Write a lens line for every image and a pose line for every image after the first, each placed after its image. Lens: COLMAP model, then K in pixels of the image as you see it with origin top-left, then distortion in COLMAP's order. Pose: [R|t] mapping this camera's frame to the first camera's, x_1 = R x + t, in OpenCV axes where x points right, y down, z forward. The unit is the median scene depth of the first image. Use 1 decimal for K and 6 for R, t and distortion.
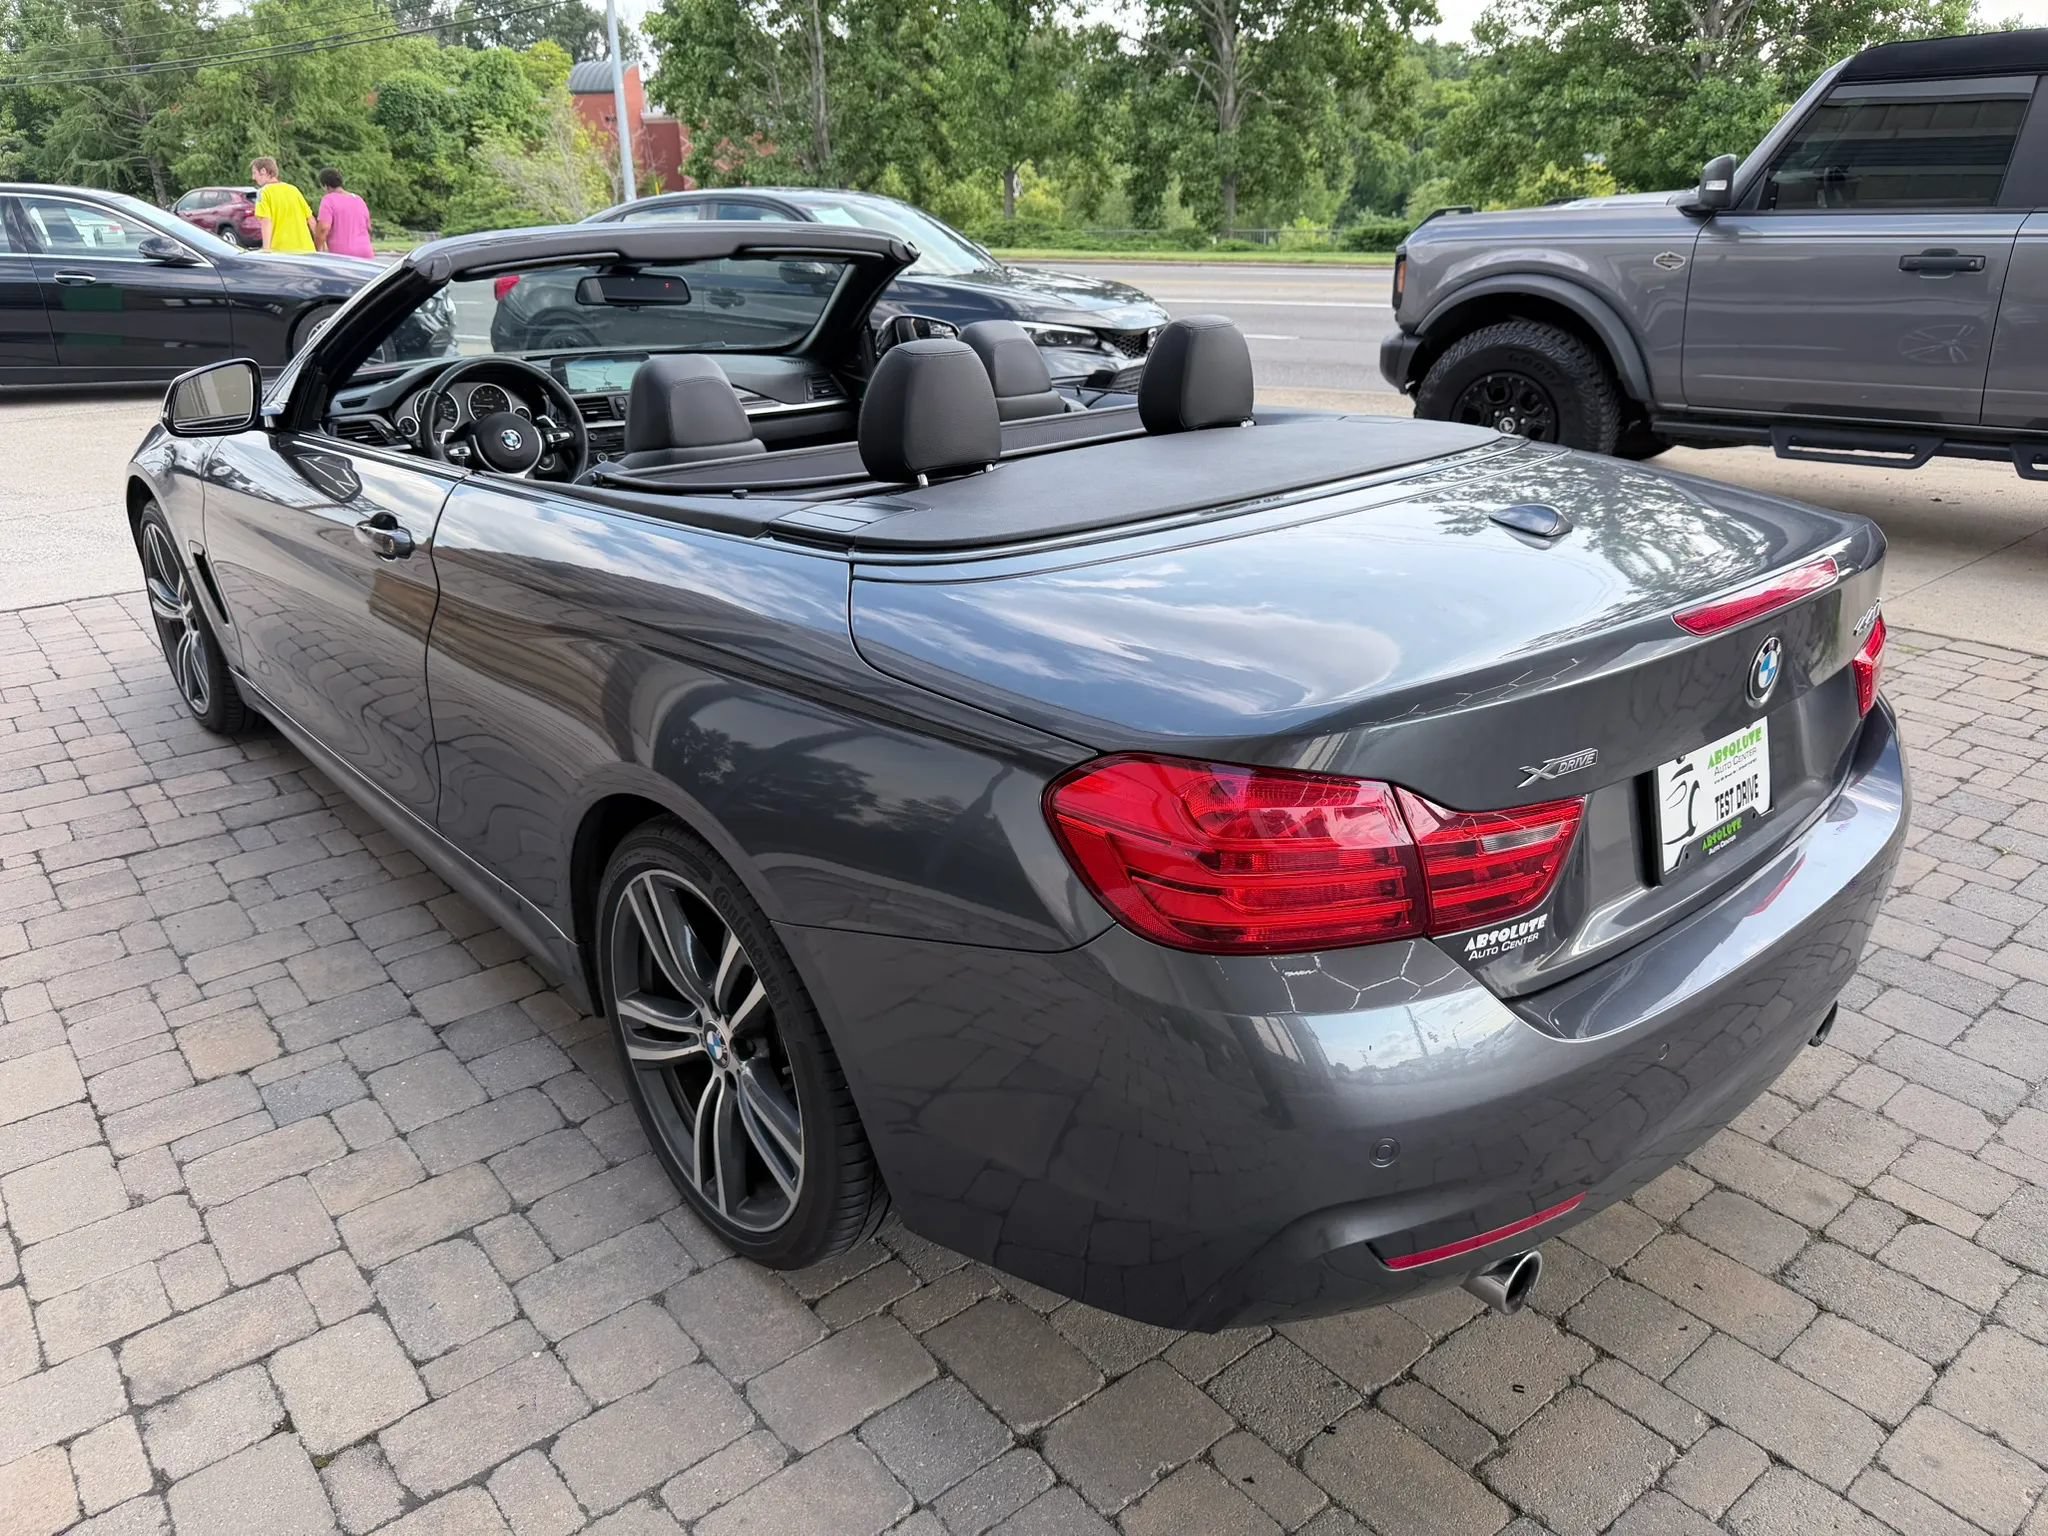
lens RADIAL K [[1457.8, 0, 1038.5], [0, 1457.8, 786.2], [0, 0, 1]] dist [-0.004771, -0.001060]
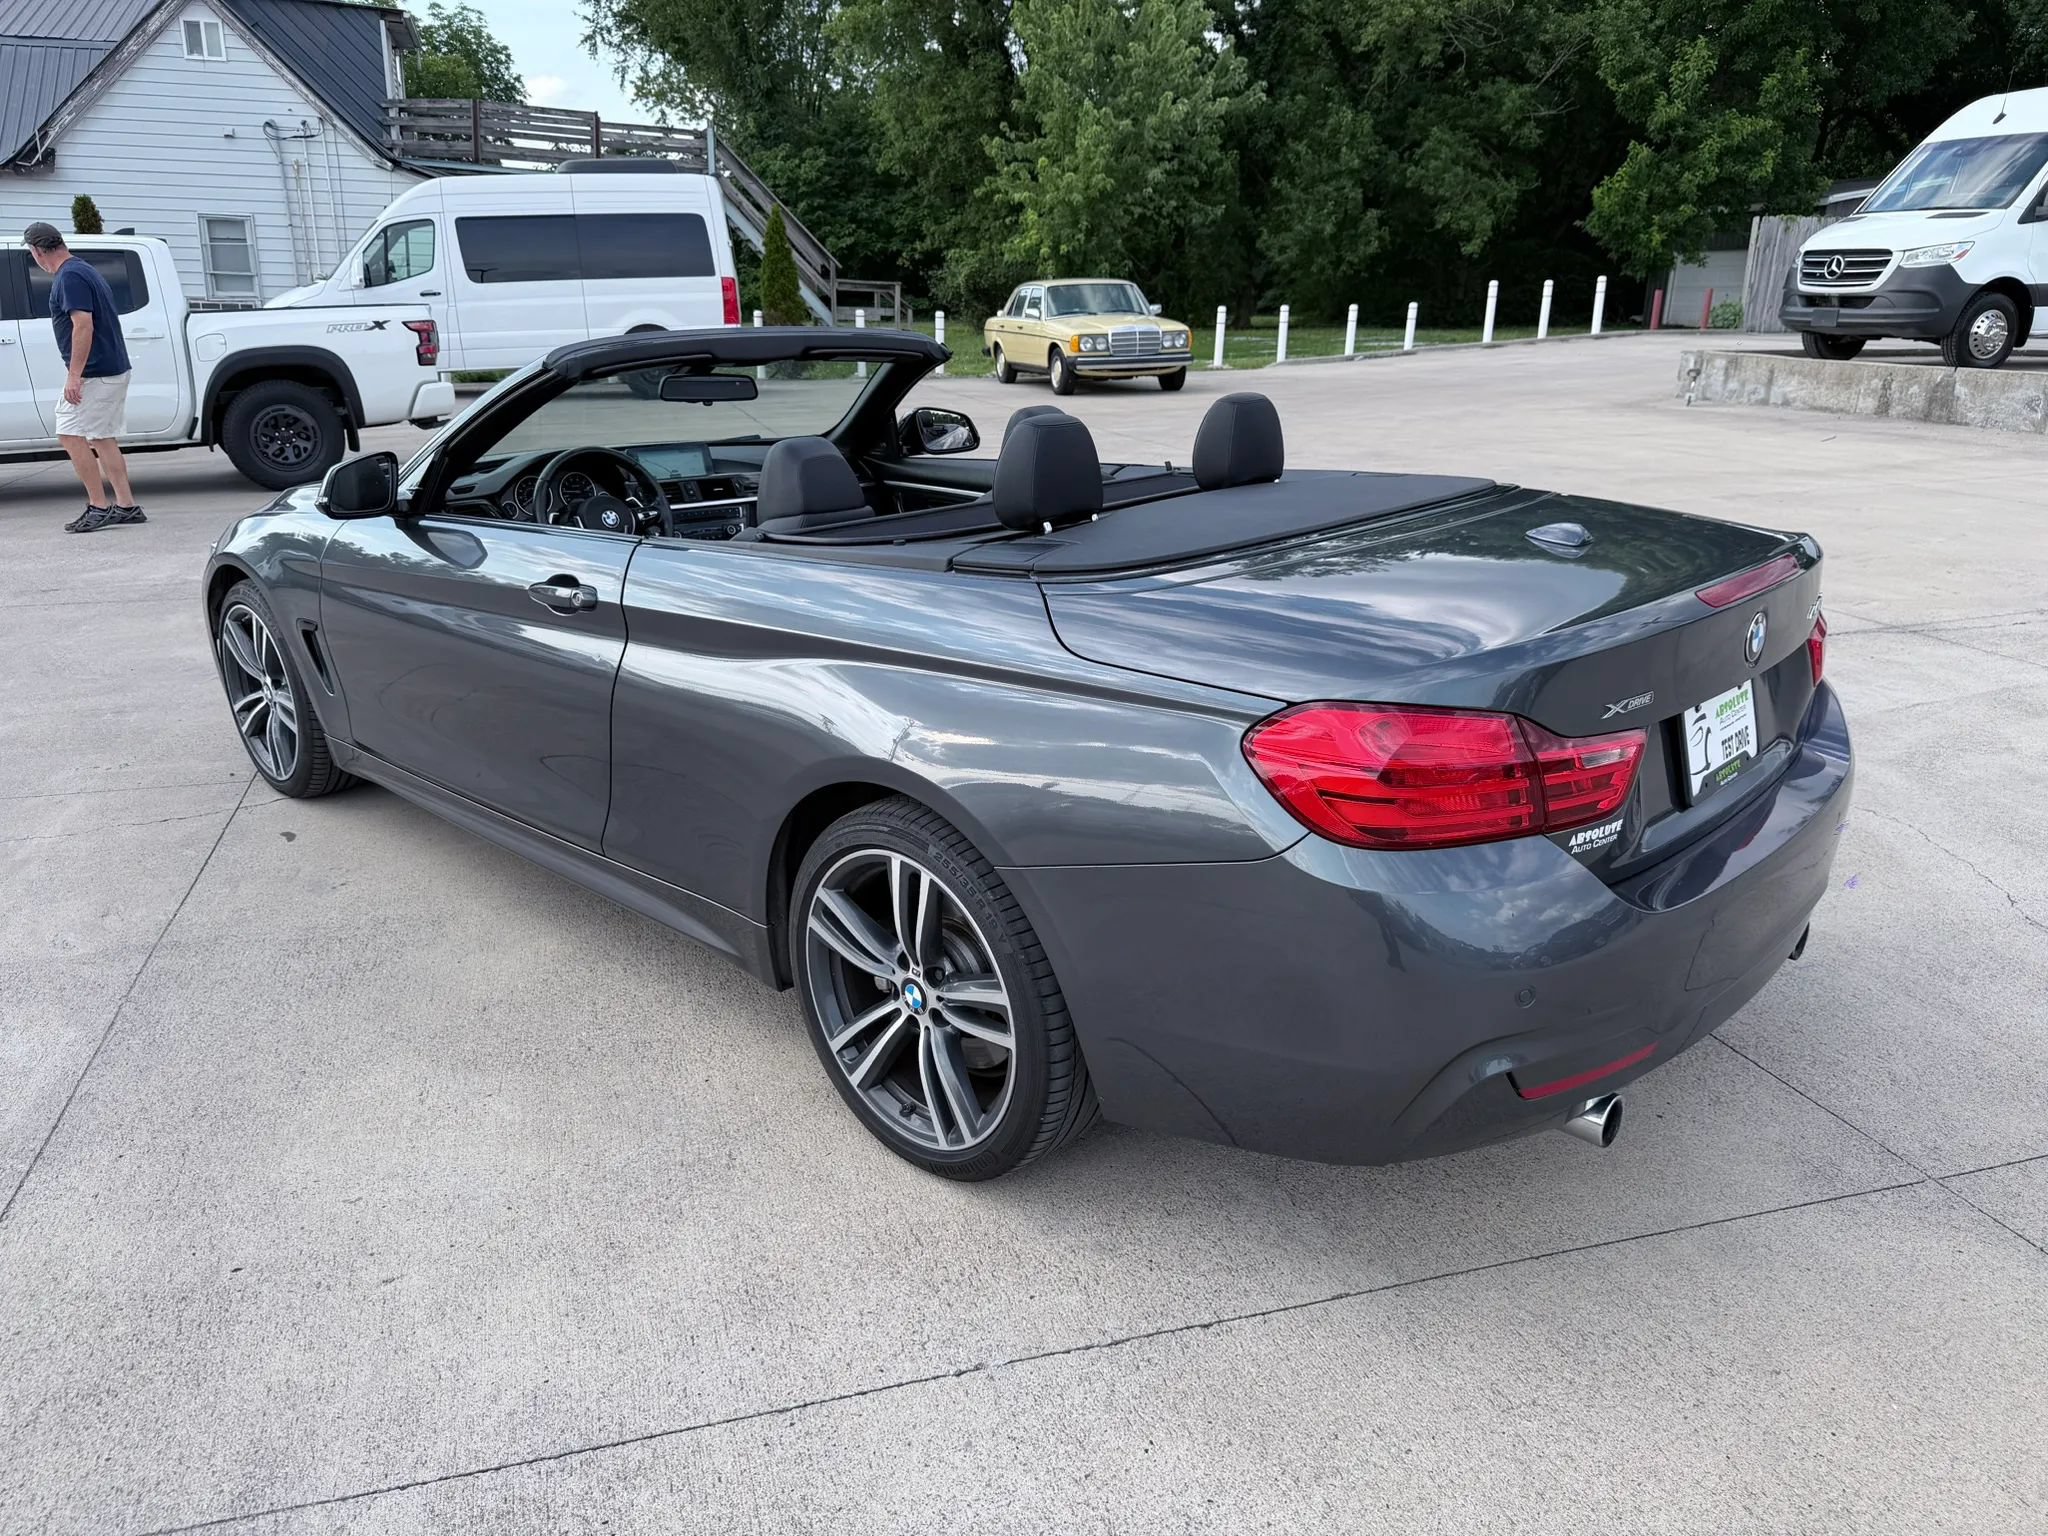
lens RADIAL K [[1443.2, 0, 1025.2], [0, 1443.2, 768.5], [0, 0, 1]] dist [0.001740, -0.004223]
pose [[0.996627, -0.038494, 0.072471, -0.235740], [0.044028, 0.996106, -0.076383, 0.100127], [-0.069249, 0.079316, 0.994441, -0.215872]]
